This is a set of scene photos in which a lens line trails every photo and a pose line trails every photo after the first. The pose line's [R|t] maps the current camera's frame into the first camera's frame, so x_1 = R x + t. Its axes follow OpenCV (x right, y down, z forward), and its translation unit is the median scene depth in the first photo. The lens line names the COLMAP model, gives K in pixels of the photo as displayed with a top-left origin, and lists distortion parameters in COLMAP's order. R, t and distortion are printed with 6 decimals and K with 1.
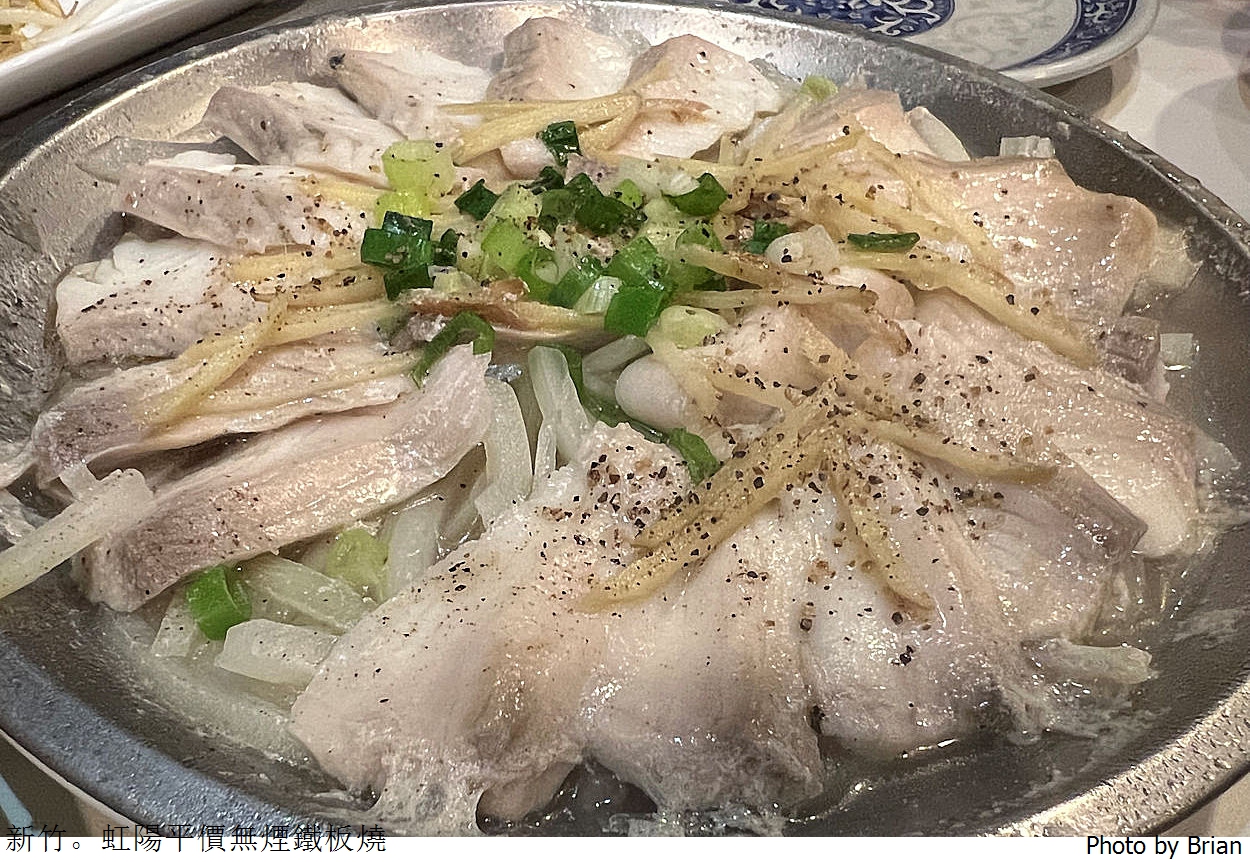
lens RADIAL K [[1247.7, 0, 625.0], [0, 1247.7, 431.0], [0, 0, 1]] dist [-0.005718, -0.017952]
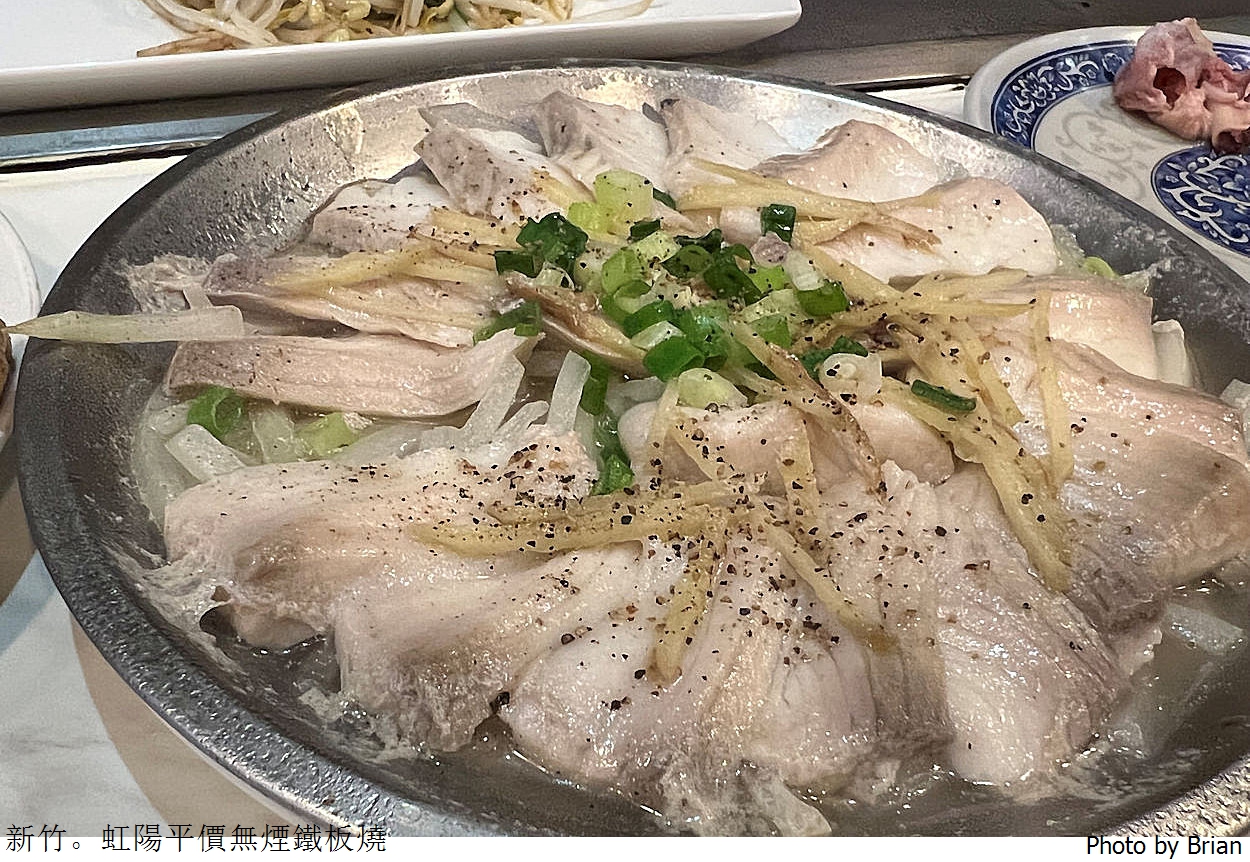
lens RADIAL K [[1247.7, 0, 625.0], [0, 1247.7, 431.0], [0, 0, 1]] dist [-0.005718, -0.017952]
pose [[0.813153, 0.390503, -0.431612, 0.494542], [-0.419717, 0.907158, 0.030013, -0.056033], [0.403261, 0.156750, 0.901560, -0.006916]]
